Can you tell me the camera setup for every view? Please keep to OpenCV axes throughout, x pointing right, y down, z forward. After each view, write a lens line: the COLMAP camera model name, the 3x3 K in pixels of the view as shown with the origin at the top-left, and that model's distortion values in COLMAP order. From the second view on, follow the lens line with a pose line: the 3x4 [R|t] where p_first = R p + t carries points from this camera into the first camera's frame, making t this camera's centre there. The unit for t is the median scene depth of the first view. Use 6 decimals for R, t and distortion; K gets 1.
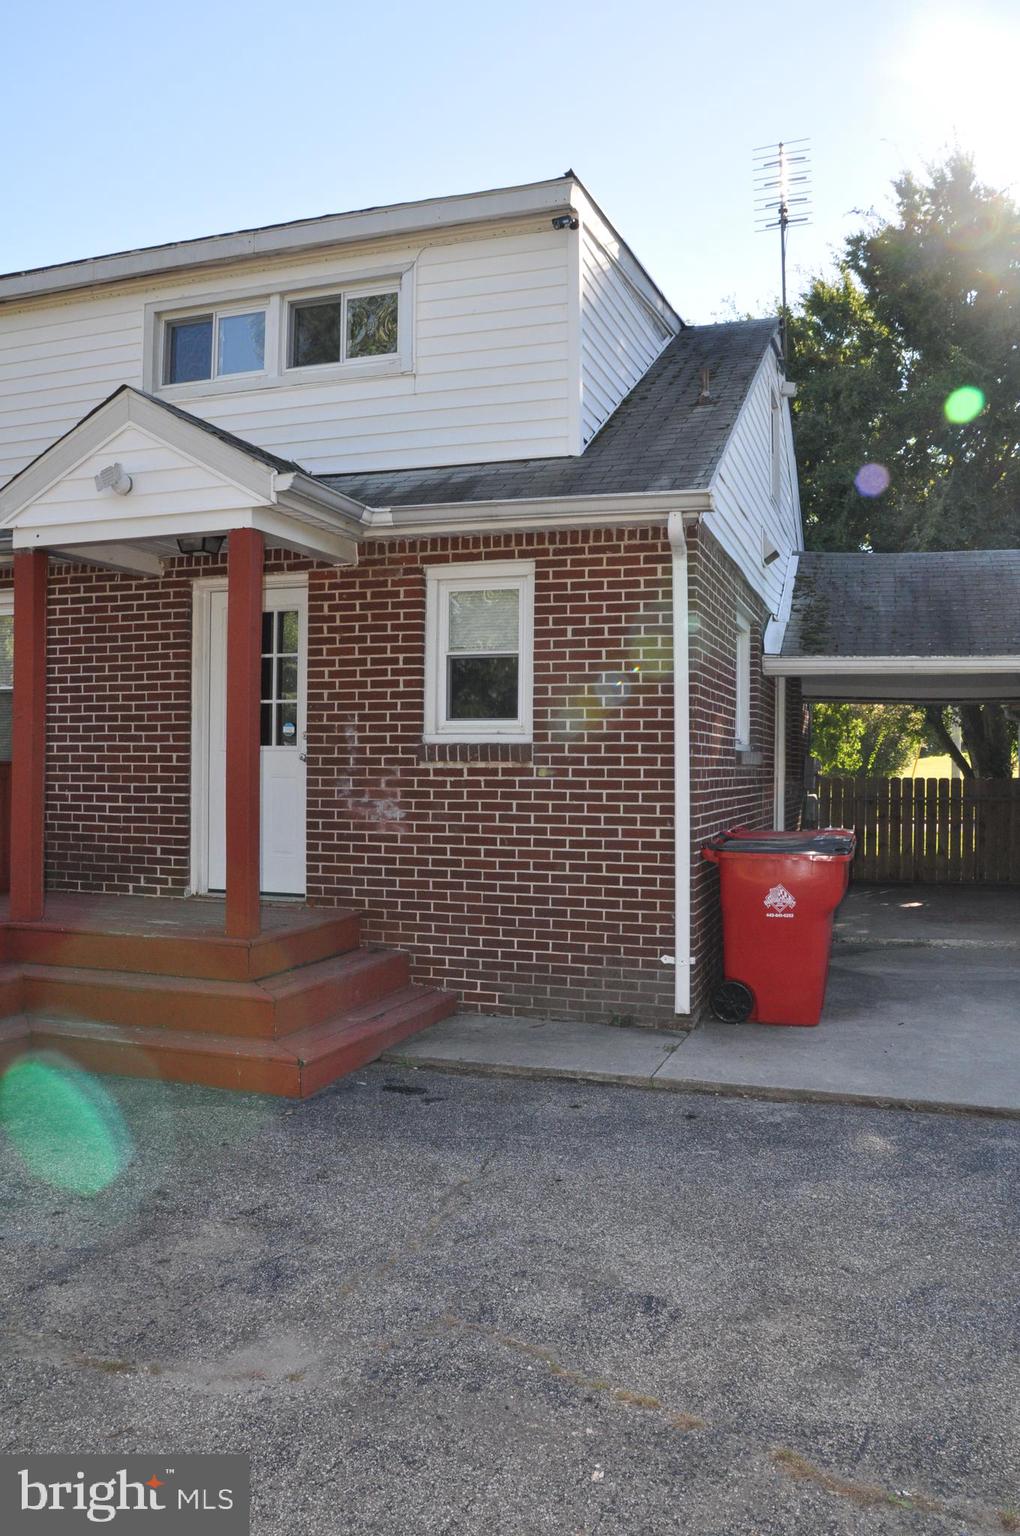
lens RADIAL K [[1200.5, 0, 510.0], [0, 1200.5, 768.0], [0, 0, 1]] dist [-0.164158, 0.138736]
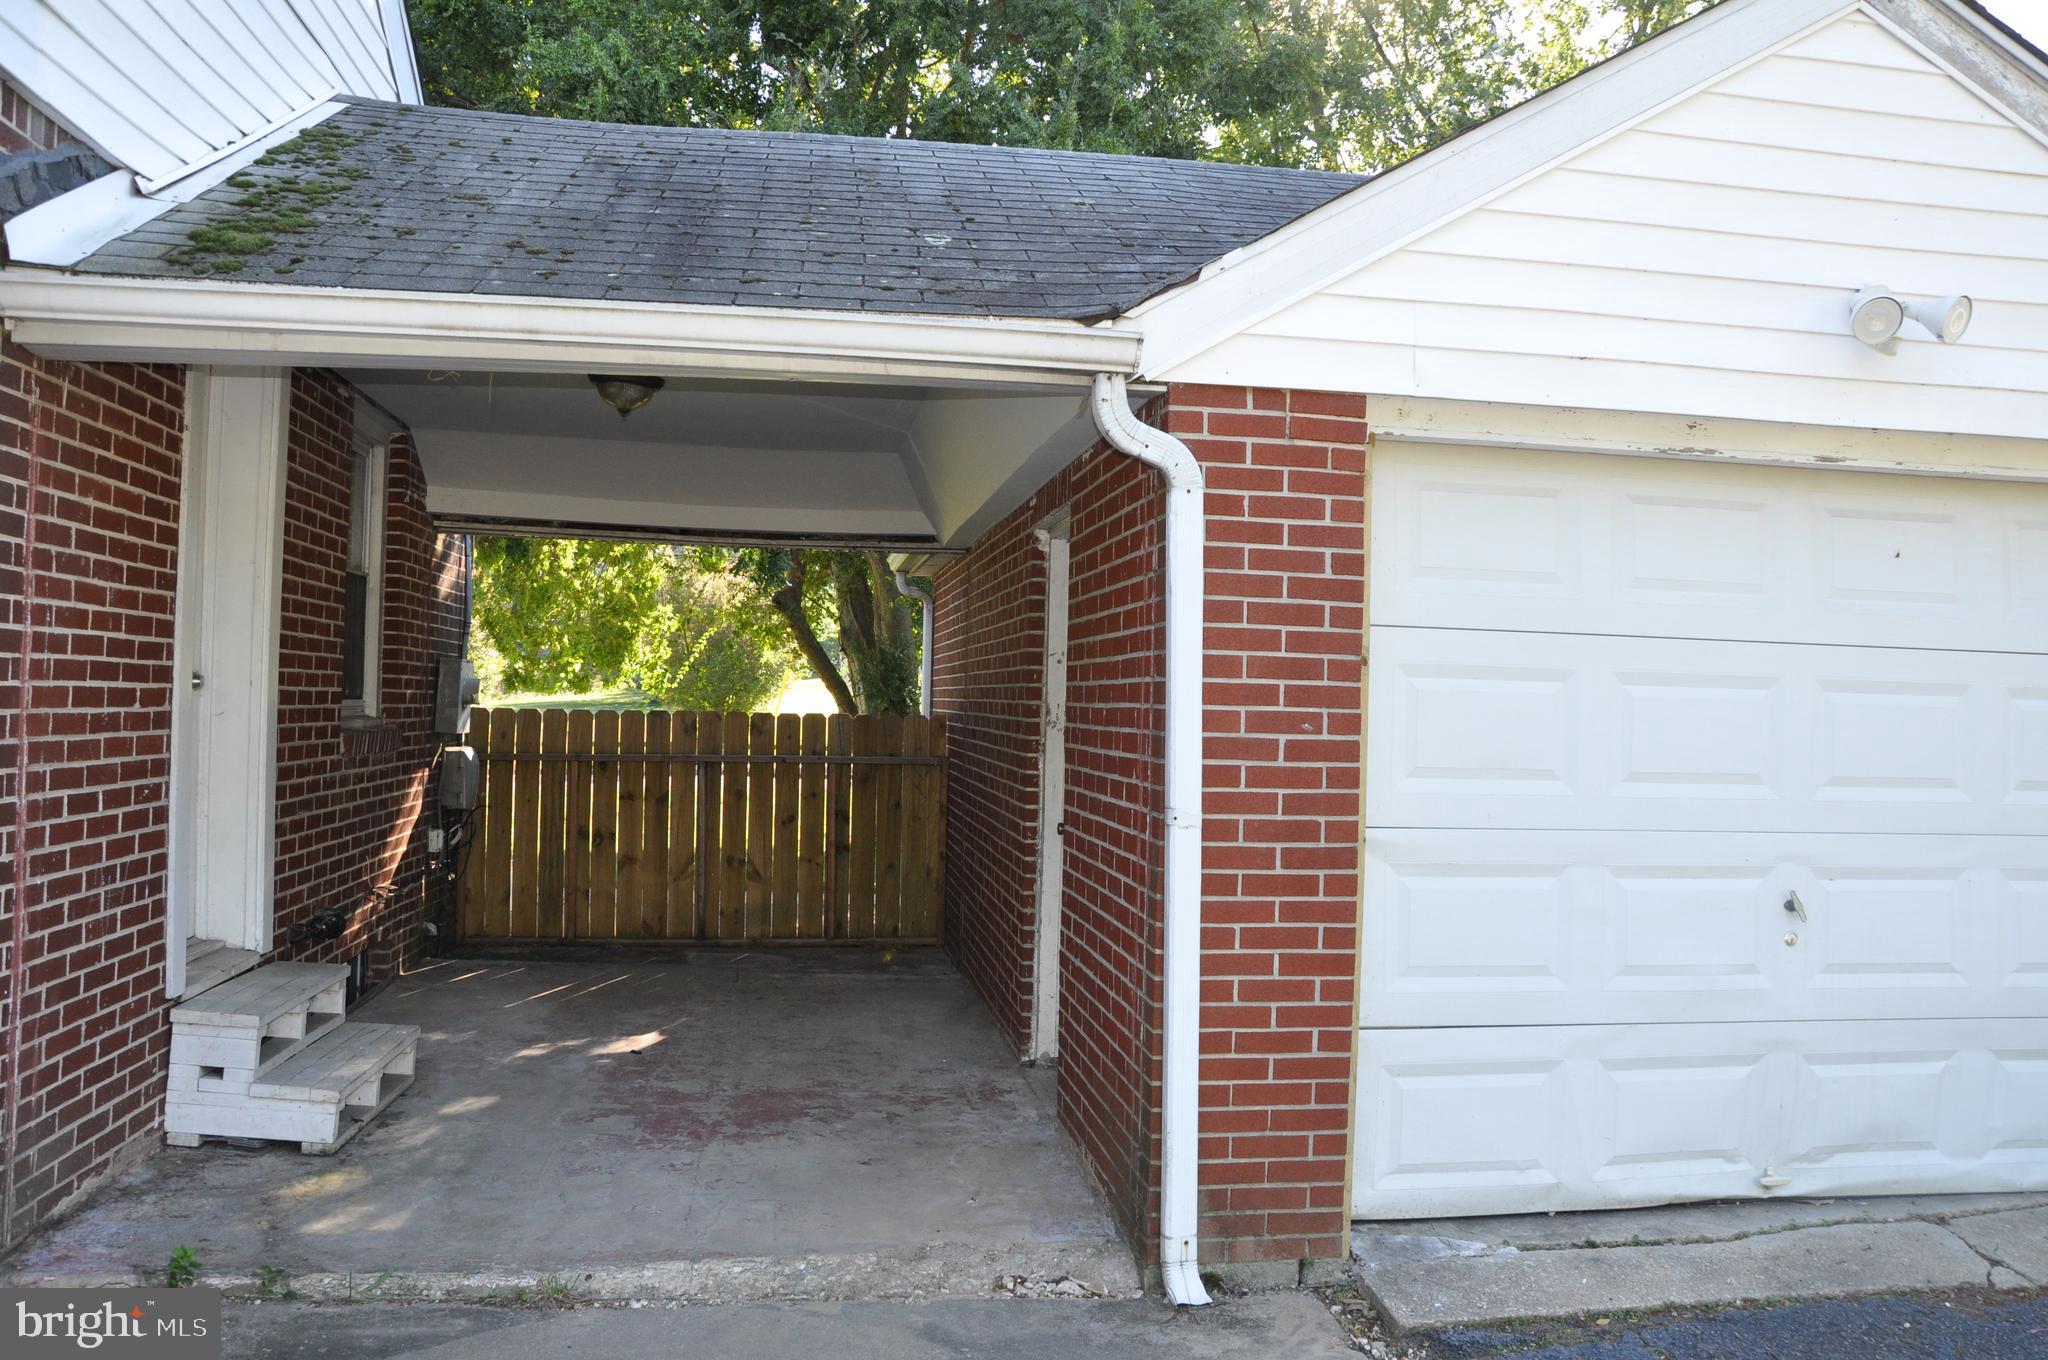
lens RADIAL K [[1600.6, 0, 1022.4], [0, 1600.6, 674.8], [0, 0, 1]] dist [-0.164158, 0.138736]
pose [[0.895867, 0.021133, 0.443819, 0.365069], [-0.017413, 0.999771, -0.012456, -0.001130], [-0.443980, 0.003431, 0.896030, 0.791774]]
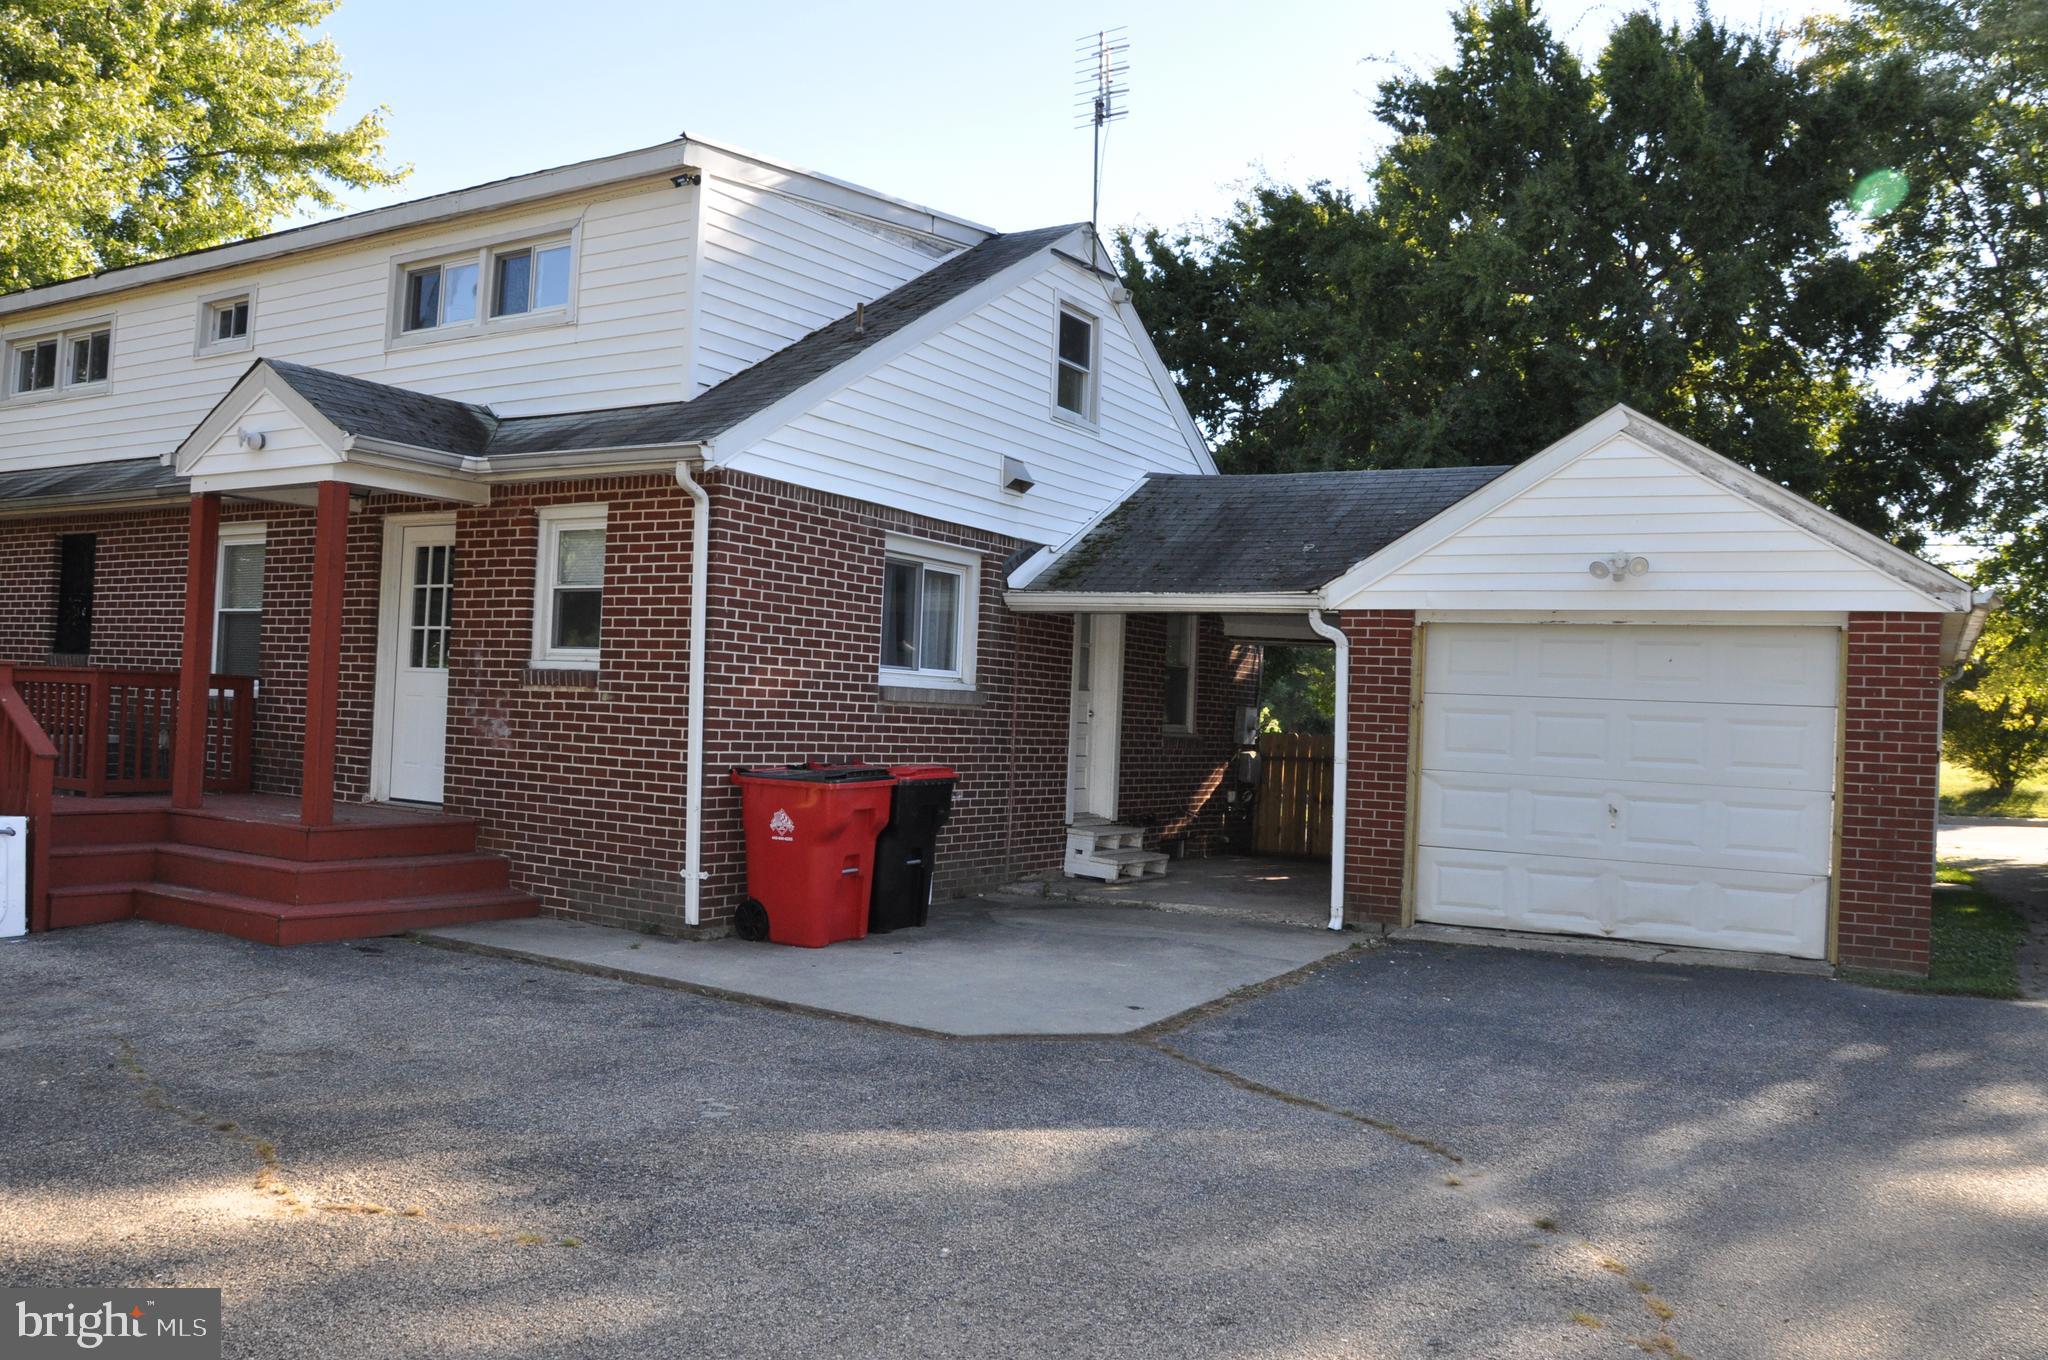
lens RADIAL K [[1600.6, 0, 1022.4], [0, 1600.6, 674.8], [0, 0, 1]] dist [-0.164158, 0.138736]
pose [[0.976532, 0.027604, -0.213596, 0.673897], [-0.034520, 0.998991, -0.028717, 0.011051], [0.212588, 0.035417, 0.976500, -0.313328]]
